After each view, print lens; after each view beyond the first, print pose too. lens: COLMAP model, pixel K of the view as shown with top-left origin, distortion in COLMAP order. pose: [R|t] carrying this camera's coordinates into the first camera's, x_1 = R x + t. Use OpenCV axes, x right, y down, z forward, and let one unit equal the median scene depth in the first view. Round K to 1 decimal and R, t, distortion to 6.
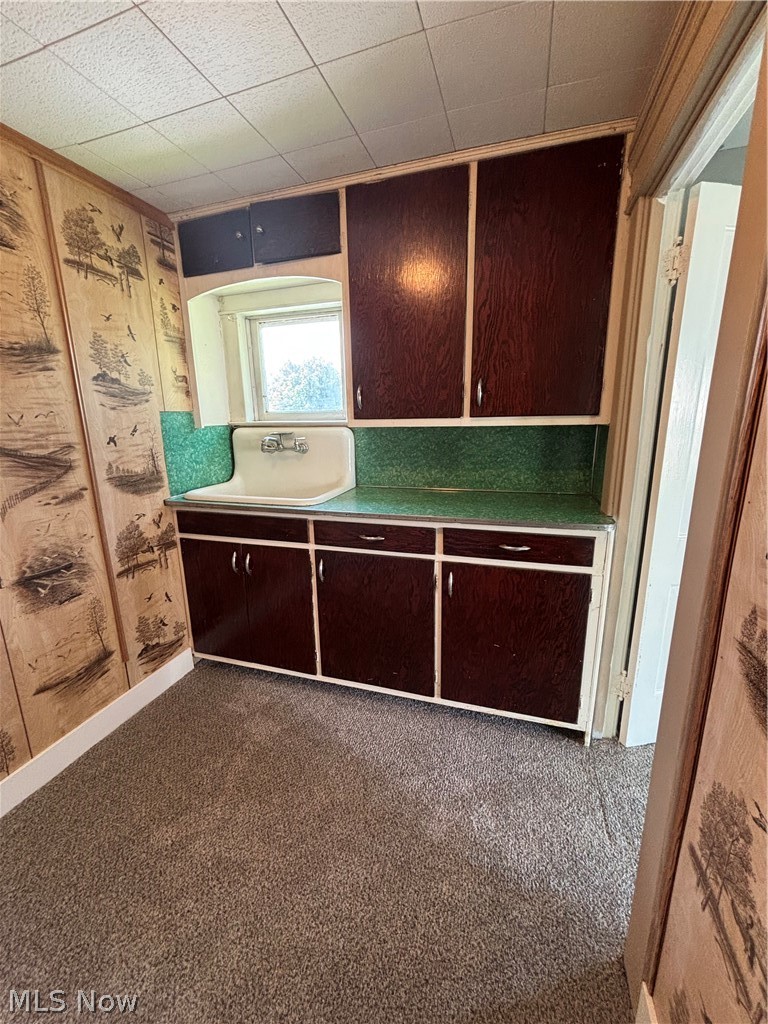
lens RADIAL K [[416.6, 0, 384.2], [0, 416.6, 509.0], [0, 0, 1]] dist [0.001157, 0.000264]
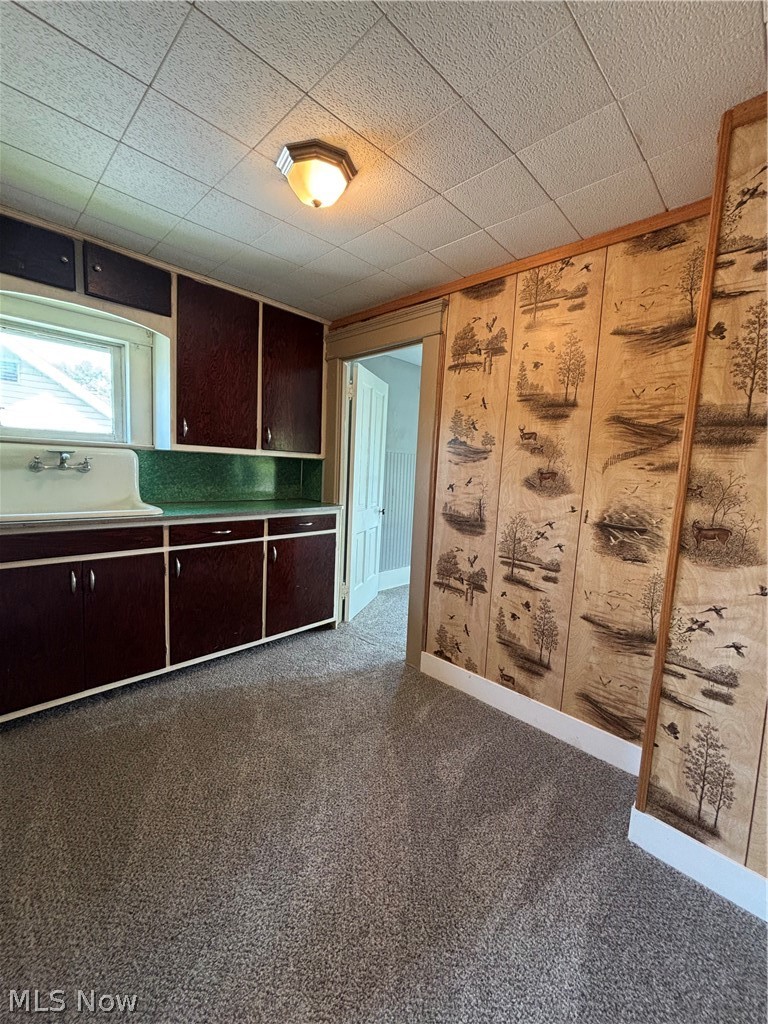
lens RADIAL K [[416.6, 0, 384.2], [0, 416.6, 509.0], [0, 0, 1]] dist [0.001157, 0.000264]
pose [[0.443590, -0.057953, 0.894354, -1.030839], [0.143070, 0.989689, -0.006830, 0.081103], [-0.884737, 0.130985, 0.447308, -0.089437]]
